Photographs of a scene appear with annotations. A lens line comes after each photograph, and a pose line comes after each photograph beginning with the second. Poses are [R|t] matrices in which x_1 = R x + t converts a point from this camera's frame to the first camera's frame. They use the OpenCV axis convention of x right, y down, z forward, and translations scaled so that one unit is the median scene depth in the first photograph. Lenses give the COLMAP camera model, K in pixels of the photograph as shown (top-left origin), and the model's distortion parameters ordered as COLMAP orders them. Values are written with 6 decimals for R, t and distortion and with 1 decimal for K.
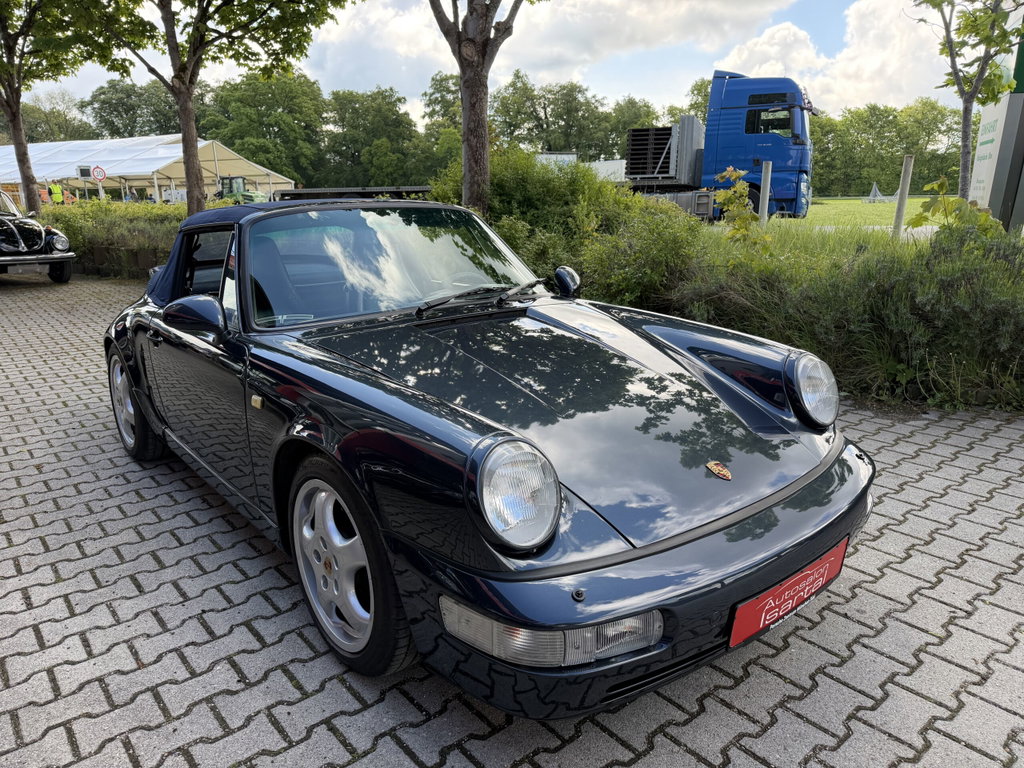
lens RADIAL K [[711.6, 0, 520.2], [0, 711.6, 391.9], [0, 0, 1]] dist [0.009128, -0.007360]
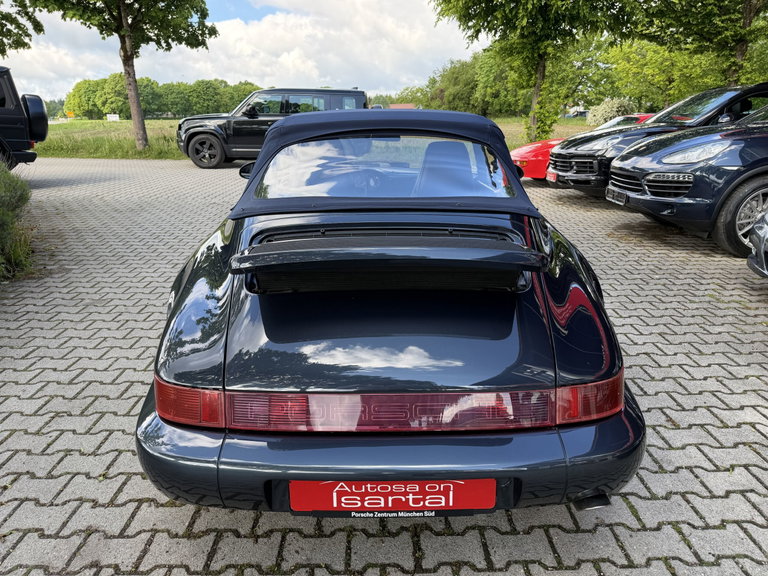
lens RADIAL K [[539.4, 0, 384.6], [0, 539.4, 289.4], [0, 0, 1]] dist [0.008613, -0.004730]
pose [[-0.767386, -0.175852, 0.616600, -0.632231], [0.182697, 0.861823, 0.473163, -0.315451], [-0.614606, 0.475749, -0.629223, 1.243186]]
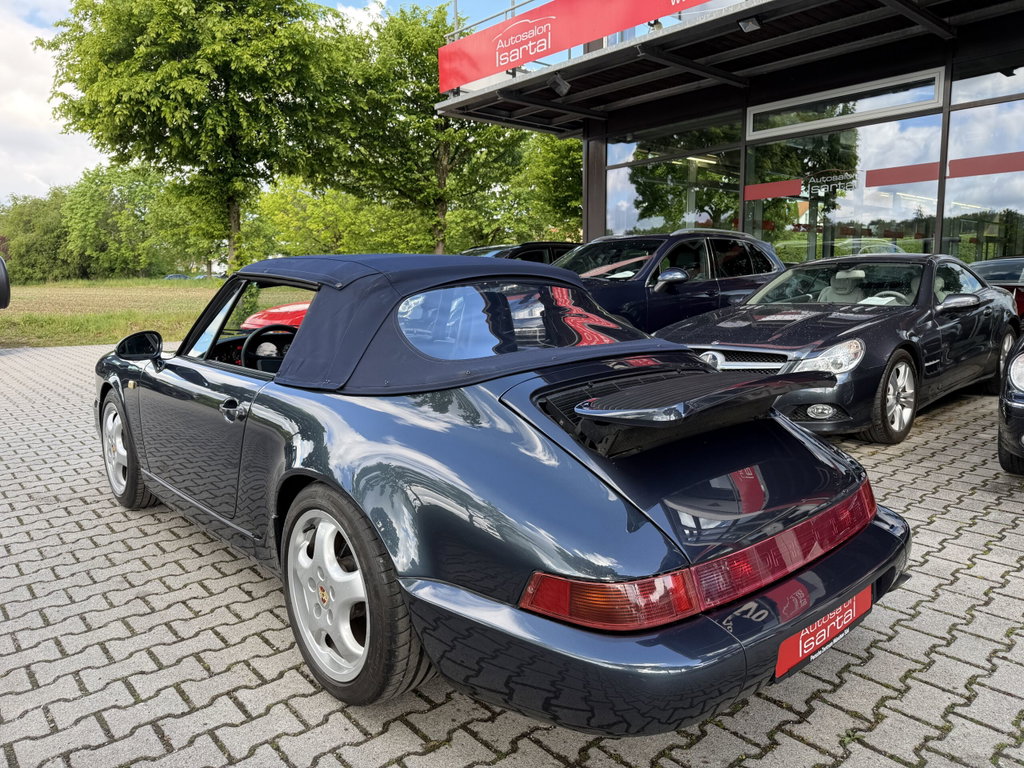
lens RADIAL K [[715.3, 0, 514.9], [0, 715.3, 387.8], [0, 0, 1]] dist [0.004118, -0.001730]
pose [[-0.999247, 0.025330, -0.029406, -0.283654], [0.011252, 0.914198, 0.405112, -0.353722], [0.037145, 0.404476, -0.913794, 1.408669]]
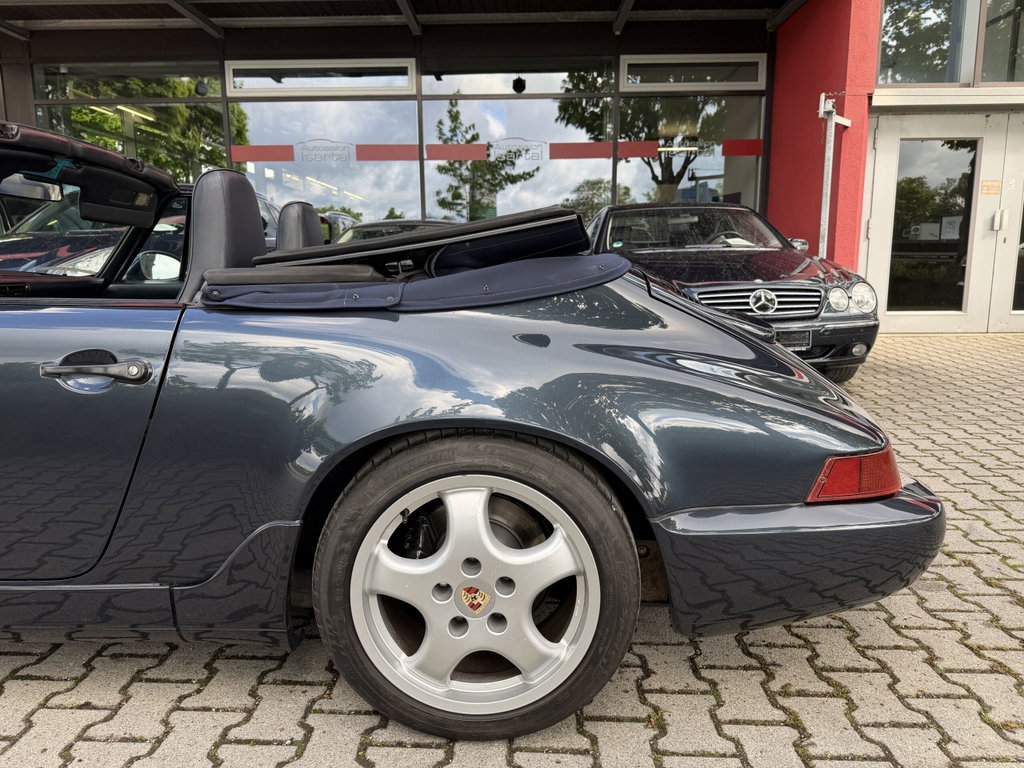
lens RADIAL K [[713.8, 0, 509.4], [0, 713.8, 385.7], [0, 0, 1]] dist [0.005745, -0.006635]
pose [[-0.662788, 0.138354, -0.735915, 0.025514], [-0.191798, 0.918630, 0.345445, -0.246702], [0.723827, 0.370104, -0.582321, 1.201924]]
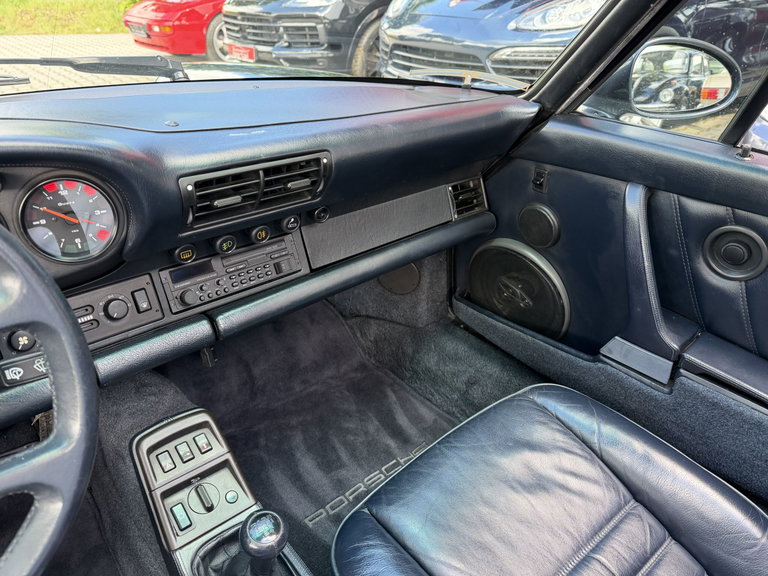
lens RADIAL K [[538.4, 0, 384.0], [0, 538.4, 288.0], [0, 0, 1]] dist [0.074815, -0.104497]
pose [[-0.999663, -0.002365, -0.025868, -0.148209], [-0.019884, 0.710468, 0.703449, -0.144021], [0.016715, 0.703726, -0.710275, 0.746740]]
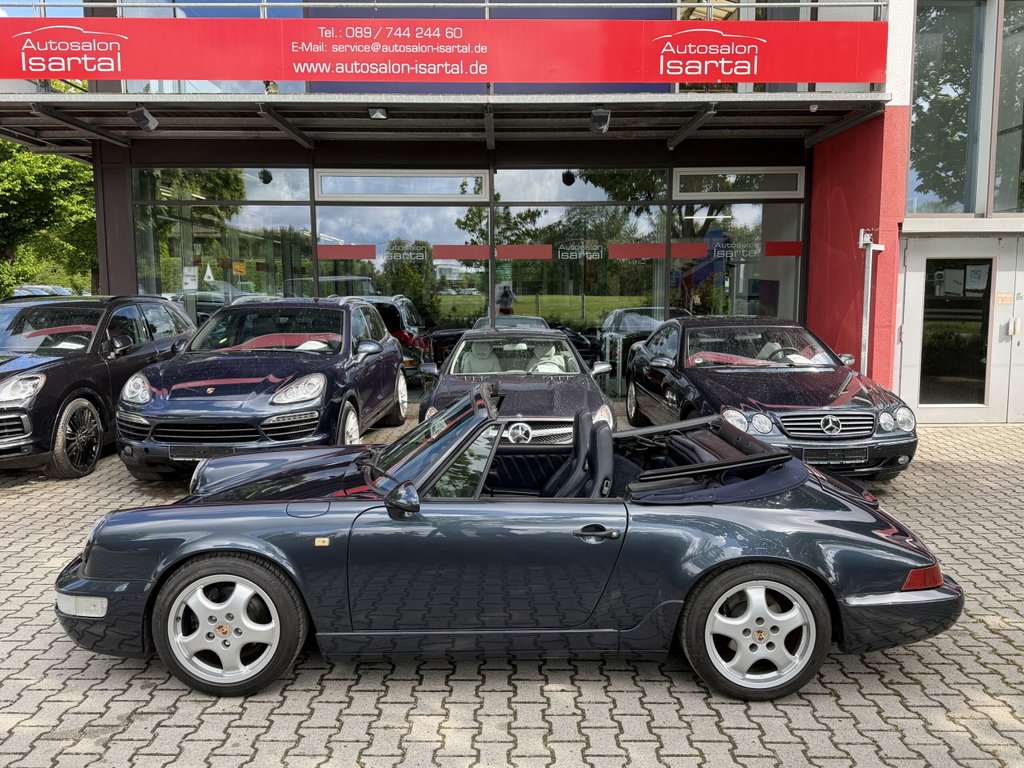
lens RADIAL K [[808.9, 0, 515.5], [0, 808.9, 387.0], [0, 0, 1]] dist [0.036256, -0.041263]
pose [[-0.638453, 0.097000, -0.763524, 0.551677], [-0.200167, 0.936964, 0.286412, -0.457893], [0.743176, 0.335693, -0.578791, 1.246538]]
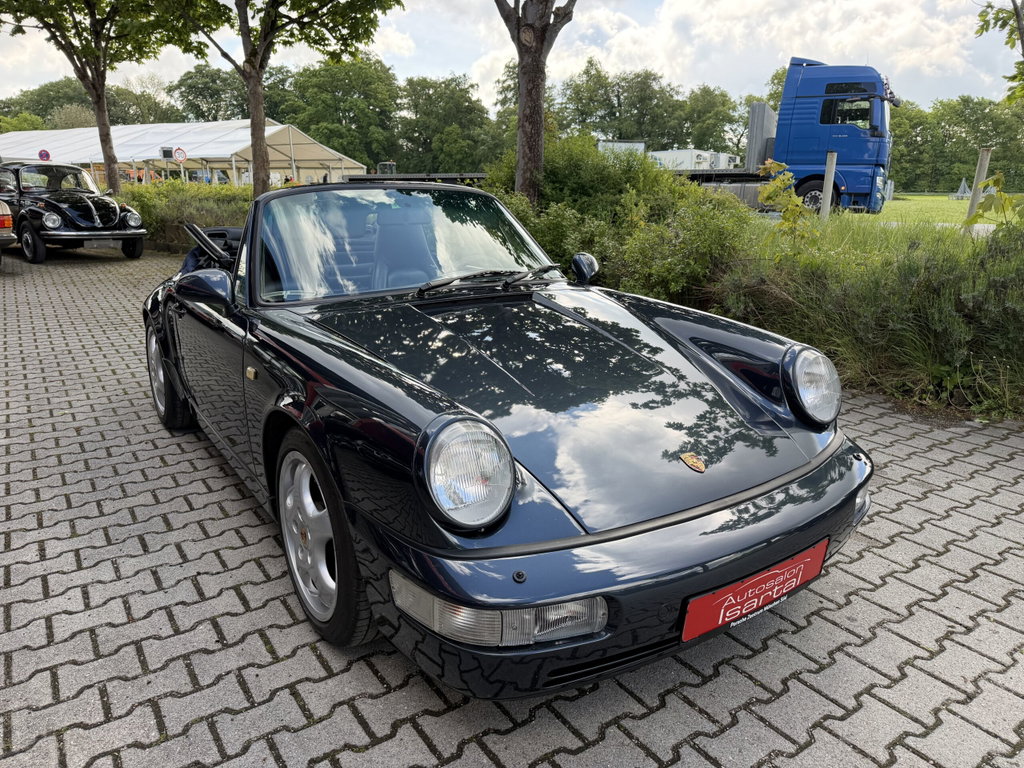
lens RADIAL K [[715.2, 0, 519.2], [0, 715.2, 386.9], [0, 0, 1]] dist [0.006622, -0.005138]
pose [[0.995313, 0.044749, -0.085724, 0.050648], [-0.044121, 0.998984, 0.009216, 0.003270], [0.086049, -0.005391, 0.996276, 0.001537]]
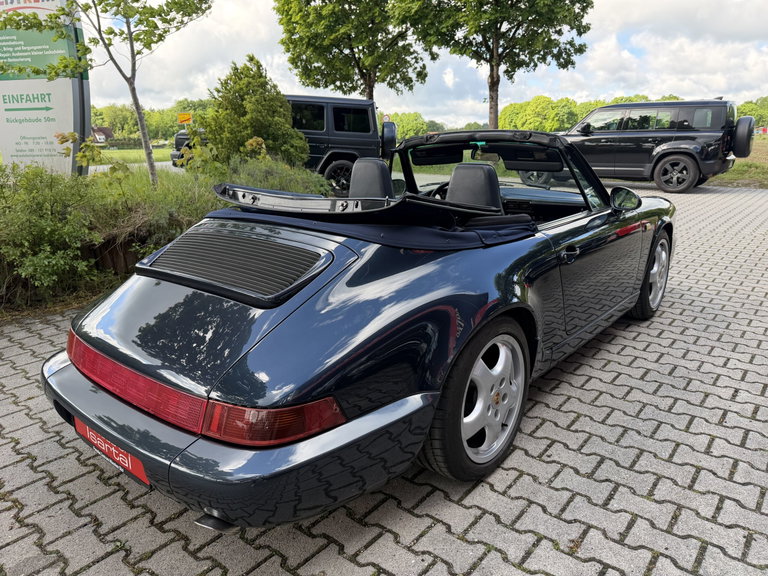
lens RADIAL K [[538.0, 0, 384.1], [0, 538.0, 295.1], [0, 0, 1]] dist [0.011281, -0.009476]
pose [[-0.169580, -0.250764, 0.953079, -0.840815], [0.281362, 0.914516, 0.290680, -0.221594], [-0.944499, 0.317454, -0.084528, 0.915123]]
